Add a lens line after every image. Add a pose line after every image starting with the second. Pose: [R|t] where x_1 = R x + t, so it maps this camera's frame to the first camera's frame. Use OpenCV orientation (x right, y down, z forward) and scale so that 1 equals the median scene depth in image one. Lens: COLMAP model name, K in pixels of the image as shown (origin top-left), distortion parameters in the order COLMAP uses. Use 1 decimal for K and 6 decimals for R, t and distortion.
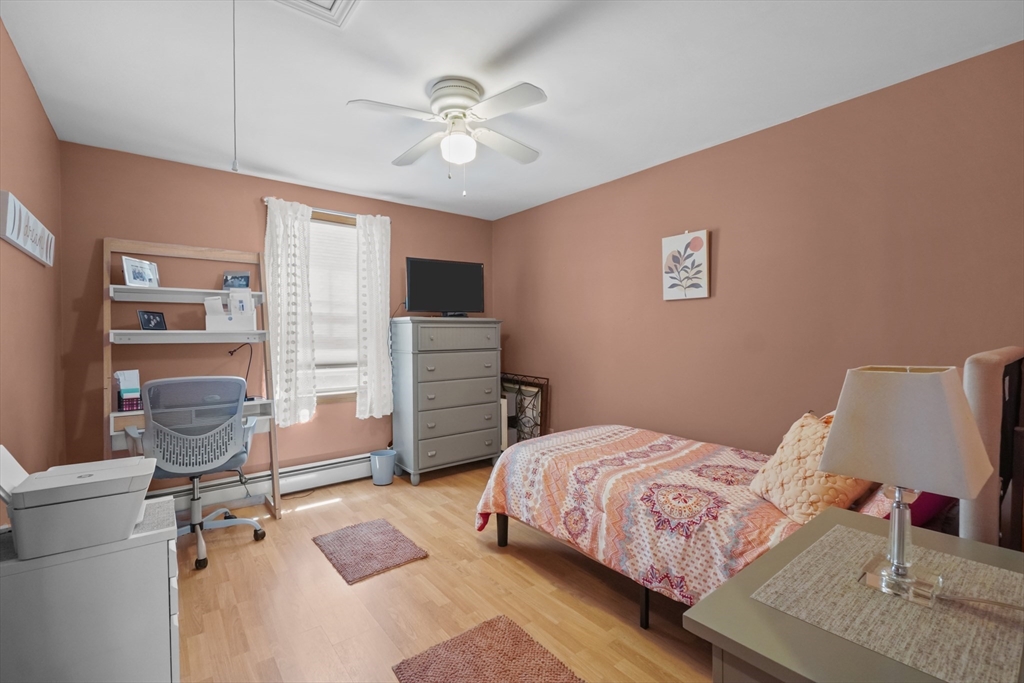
lens RADIAL K [[449.8, 0, 513.1], [0, 449.8, 346.5], [0, 0, 1]] dist [-0.054736, 0.021282]
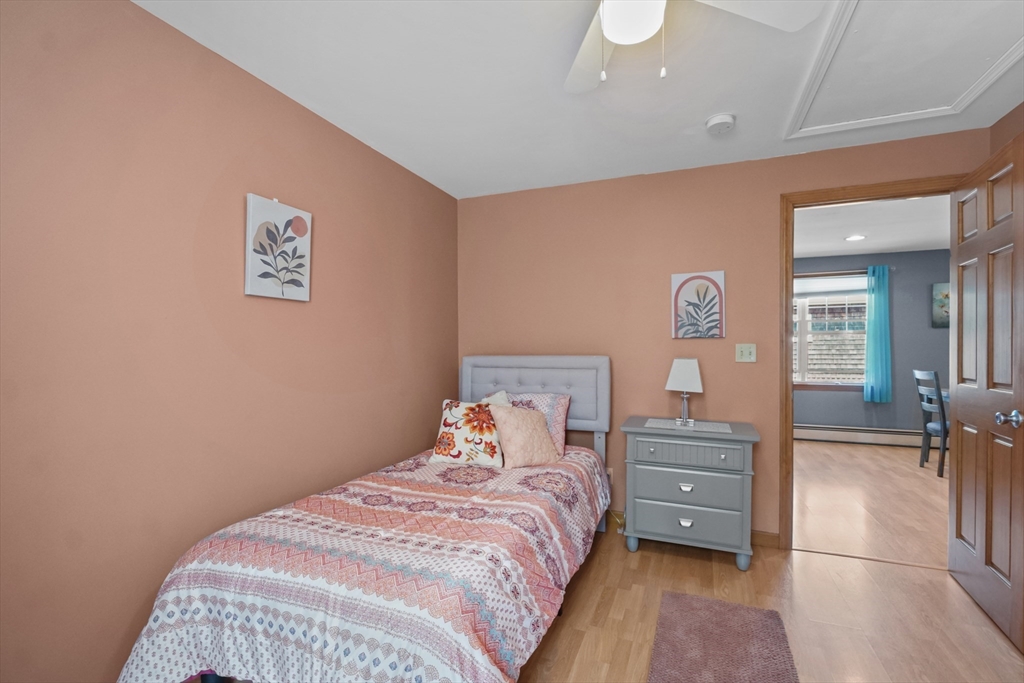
lens RADIAL K [[449.8, 0, 513.1], [0, 449.8, 346.5], [0, 0, 1]] dist [-0.054736, 0.021282]
pose [[-0.498423, 0.007796, 0.866899, -0.389058], [0.028246, 0.999575, 0.007251, -0.027564], [-0.866474, 0.028101, -0.498431, 1.046024]]
